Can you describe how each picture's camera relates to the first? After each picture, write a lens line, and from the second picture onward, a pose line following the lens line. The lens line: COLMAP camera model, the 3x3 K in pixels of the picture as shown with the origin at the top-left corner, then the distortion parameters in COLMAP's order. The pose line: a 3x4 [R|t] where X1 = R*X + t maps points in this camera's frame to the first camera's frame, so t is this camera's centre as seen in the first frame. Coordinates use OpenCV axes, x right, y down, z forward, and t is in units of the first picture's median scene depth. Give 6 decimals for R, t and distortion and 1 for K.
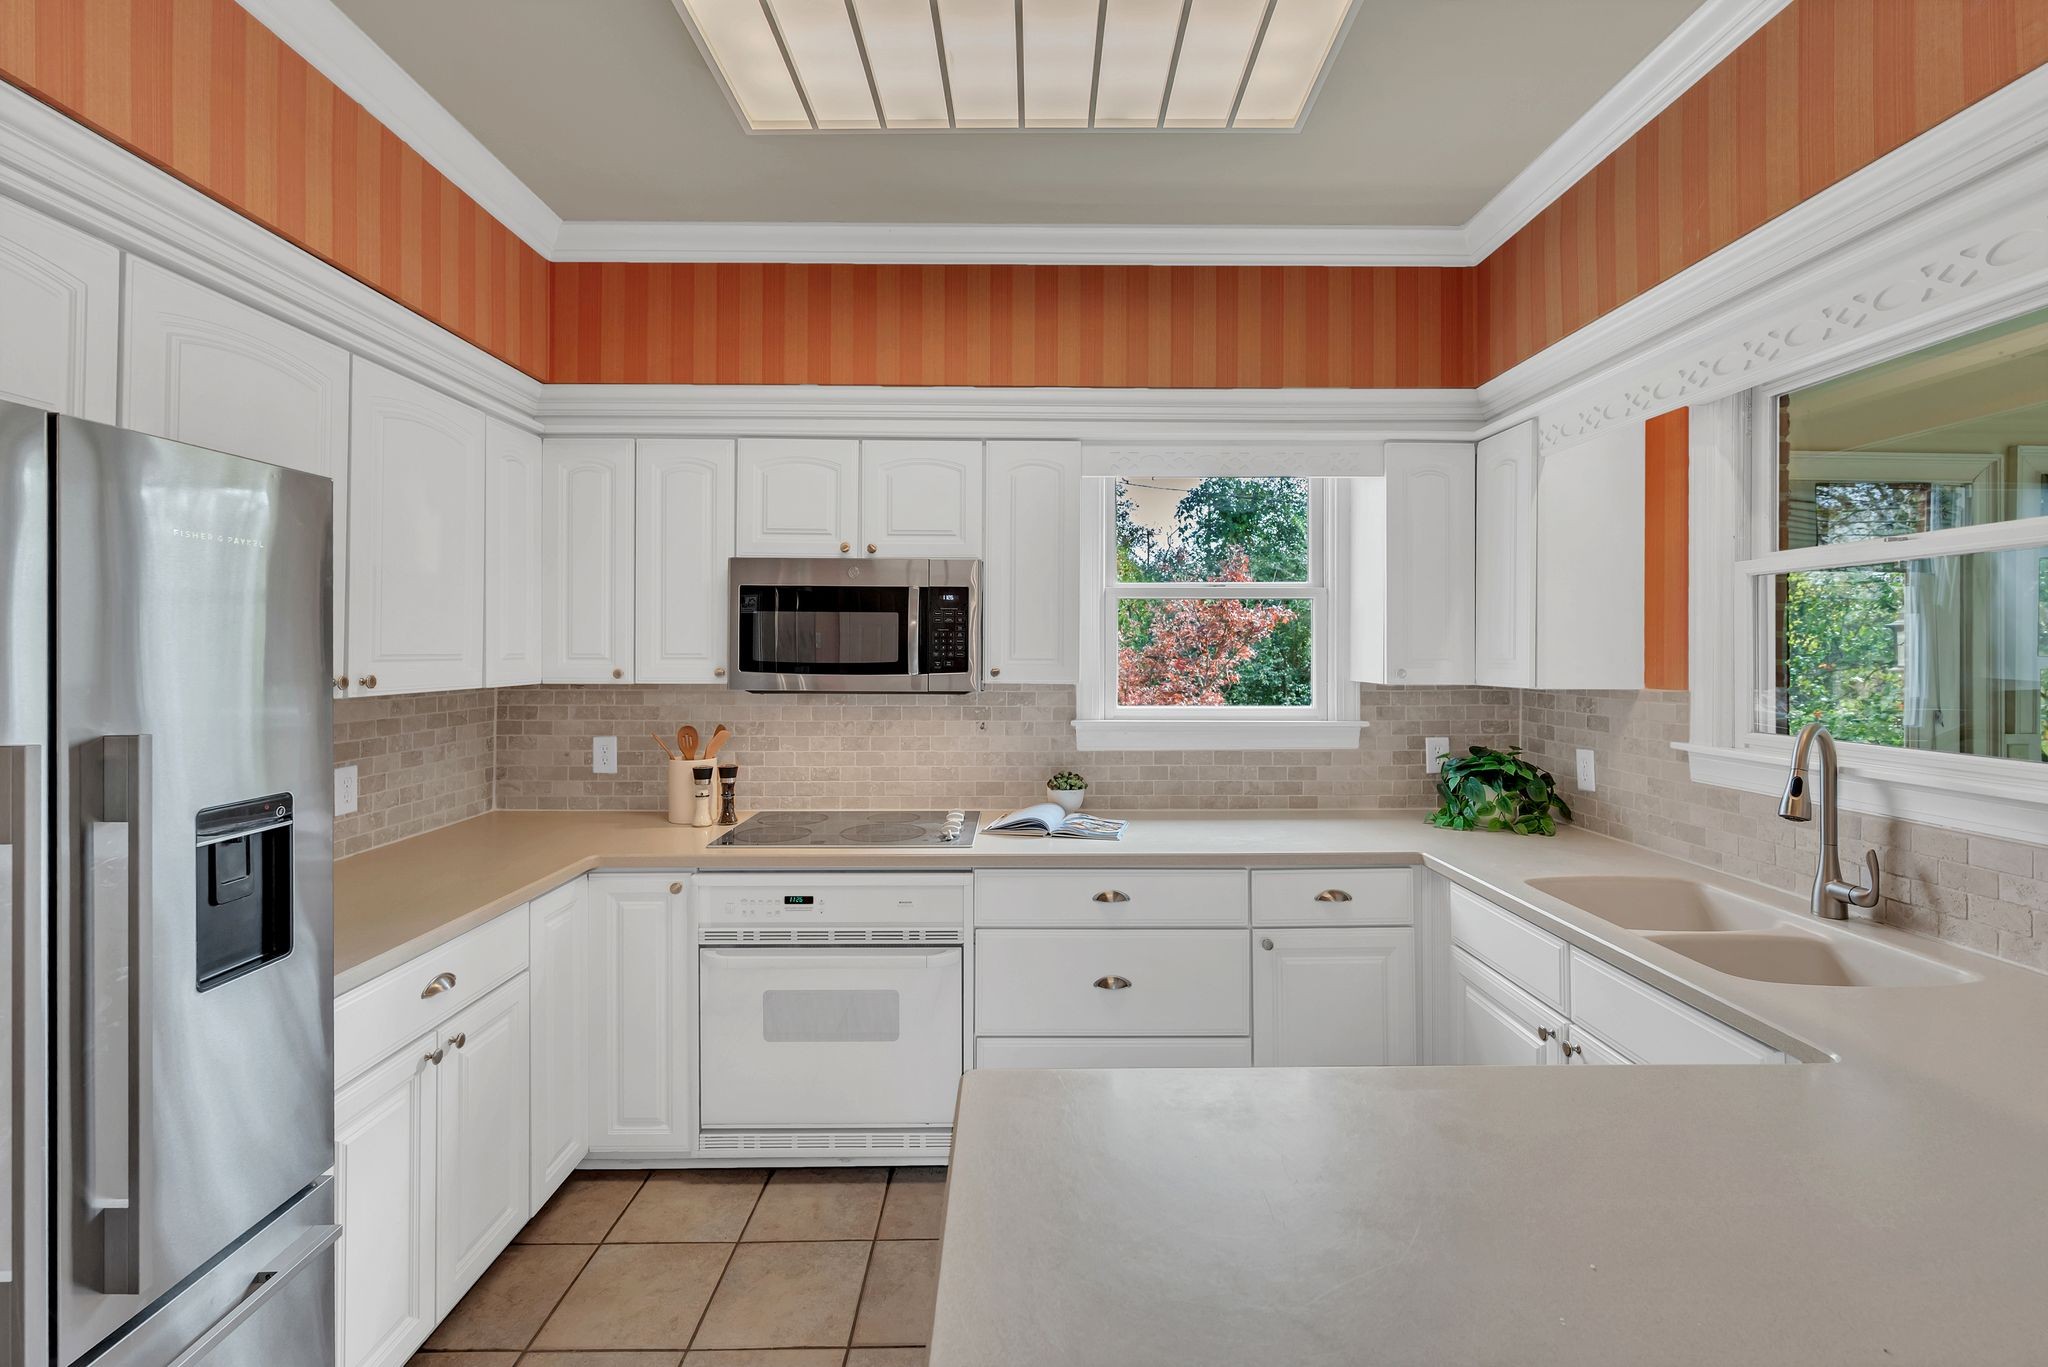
lens RADIAL K [[875.8, 0, 1037.0], [0, 875.8, 644.9], [0, 0, 1]] dist [0.000904, -0.000191]
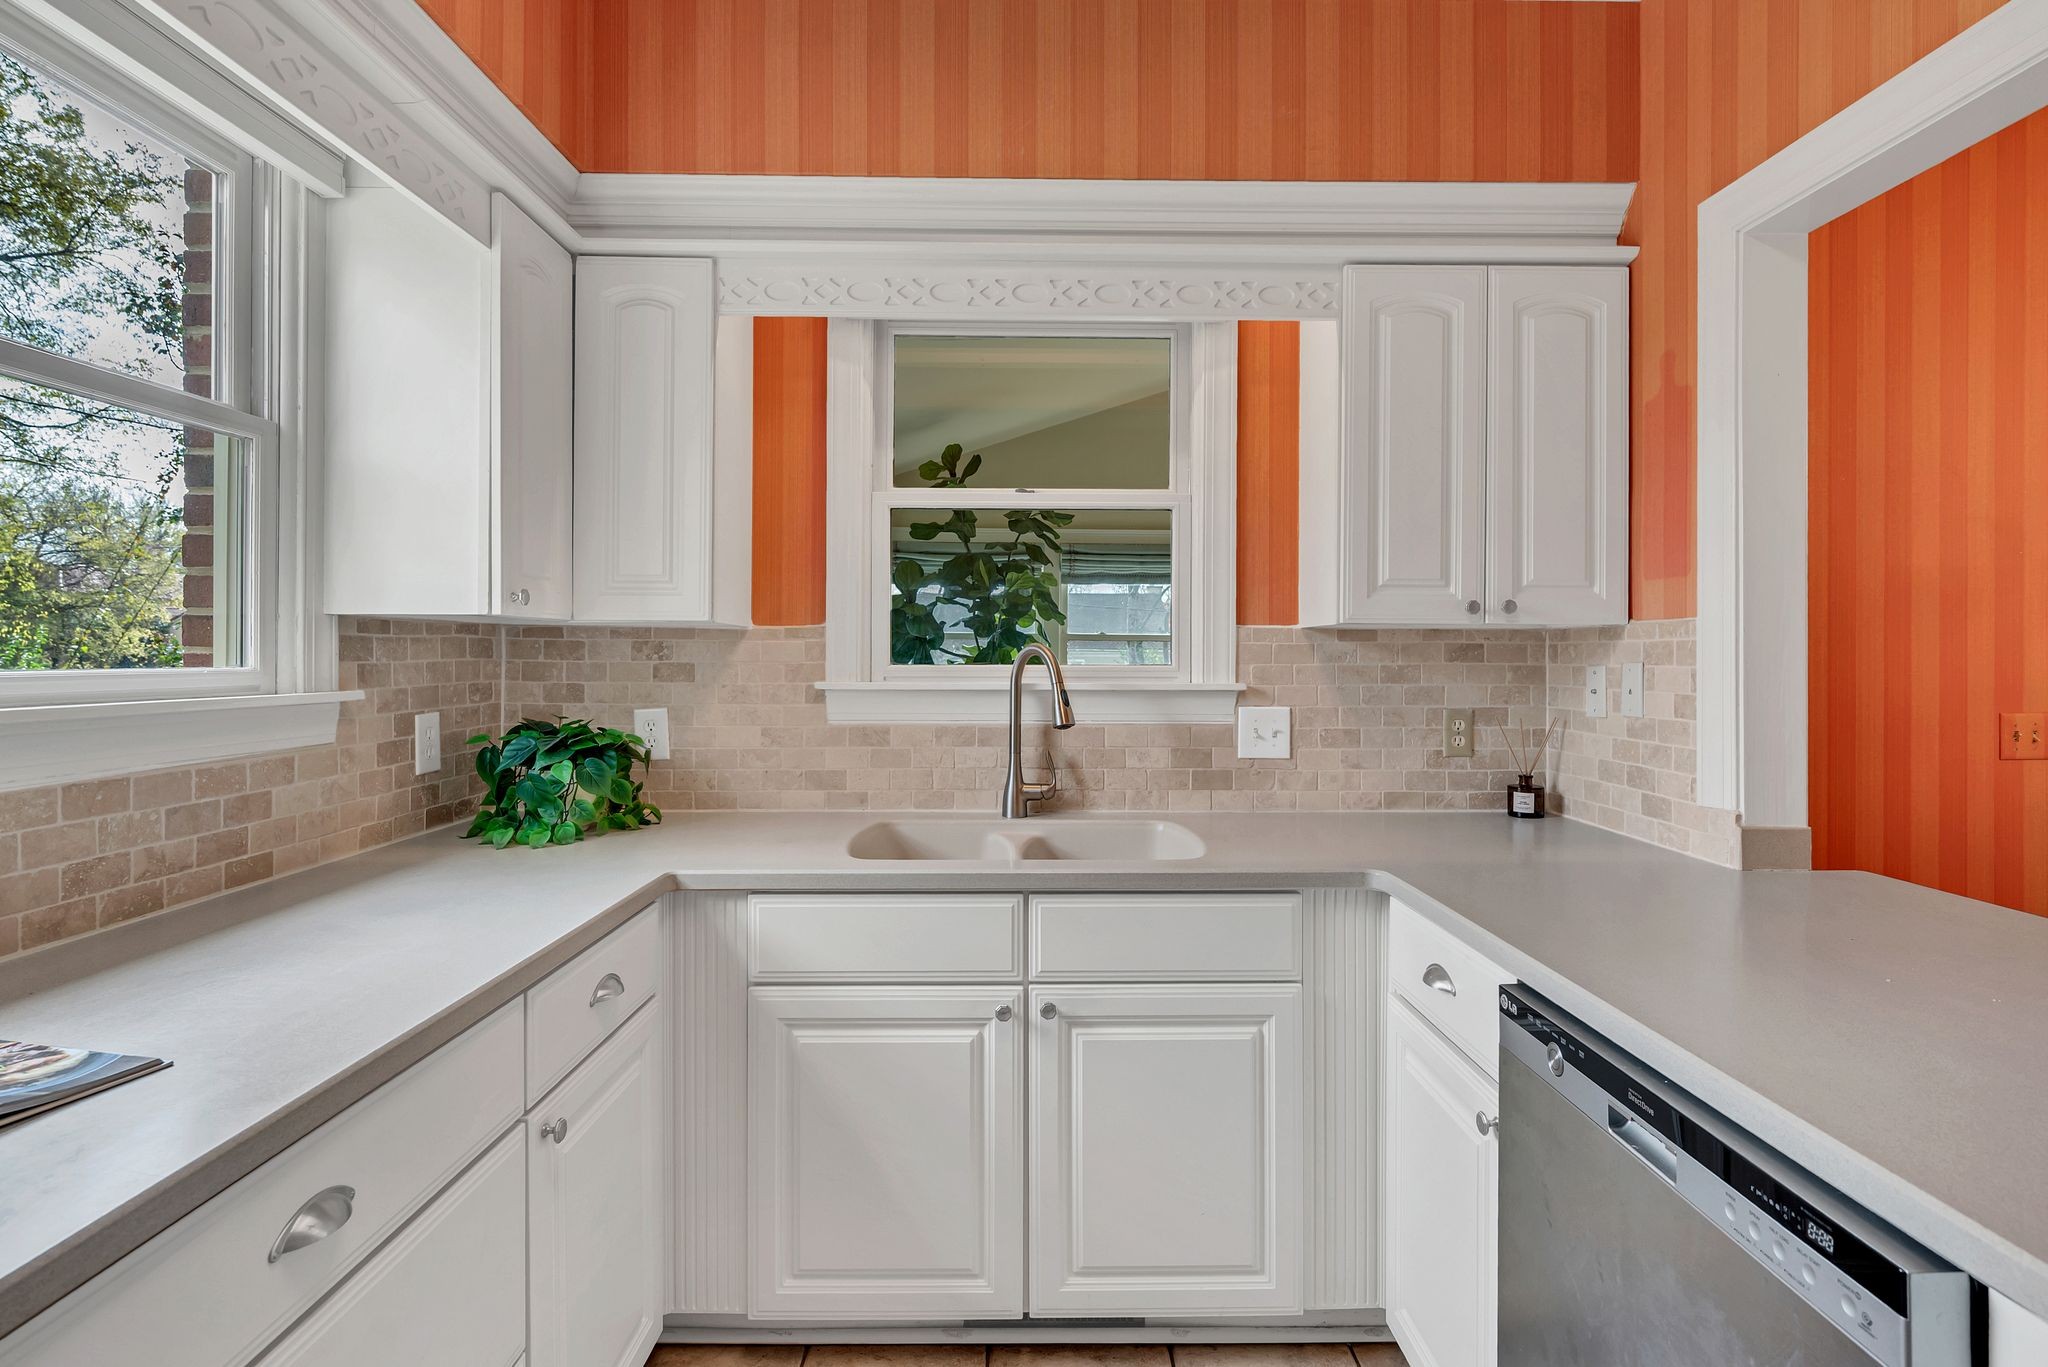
lens RADIAL K [[987.1, 0, 1029.8], [0, 987.1, 653.9], [0, 0, 1]] dist [0.000635, -0.000182]
pose [[0.014422, -0.000700, 0.999896, -0.249242], [-0.011349, 0.999935, 0.000863, 0.068506], [-0.999832, -0.011360, 0.014414, 0.665953]]
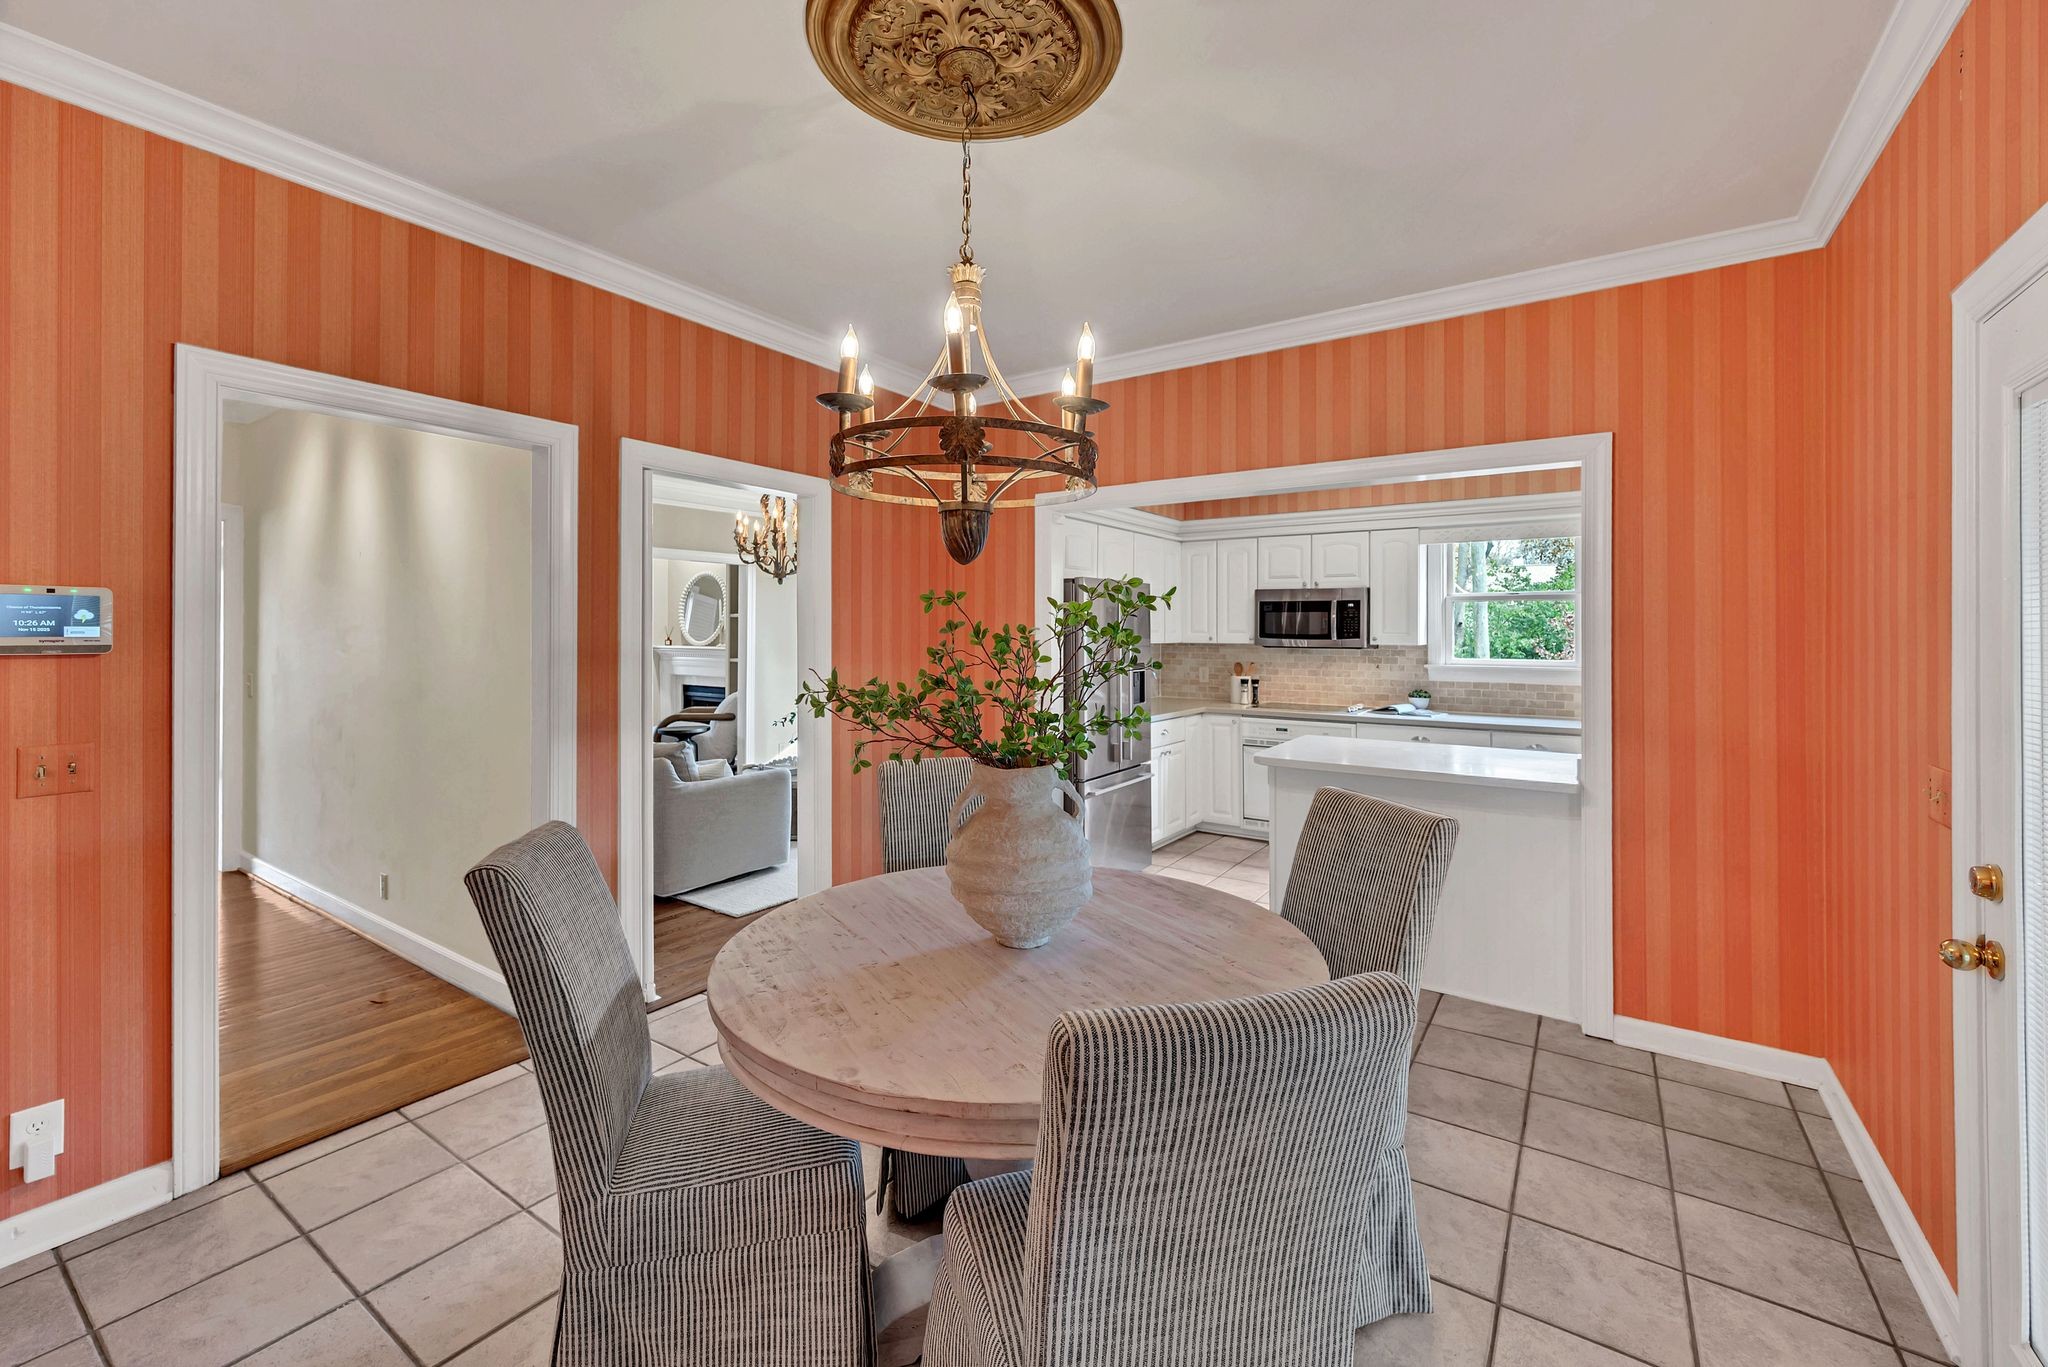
lens RADIAL K [[846.9, 0, 1033.4], [0, 846.9, 626.5], [0, 0, 1]] dist [-0.000189, -0.000105]
pose [[0.819890, -0.001493, -0.572520, 0.466979], [0.002378, 0.999997, 0.000797, -0.003380], [0.572517, -0.002015, 0.819891, -1.219069]]
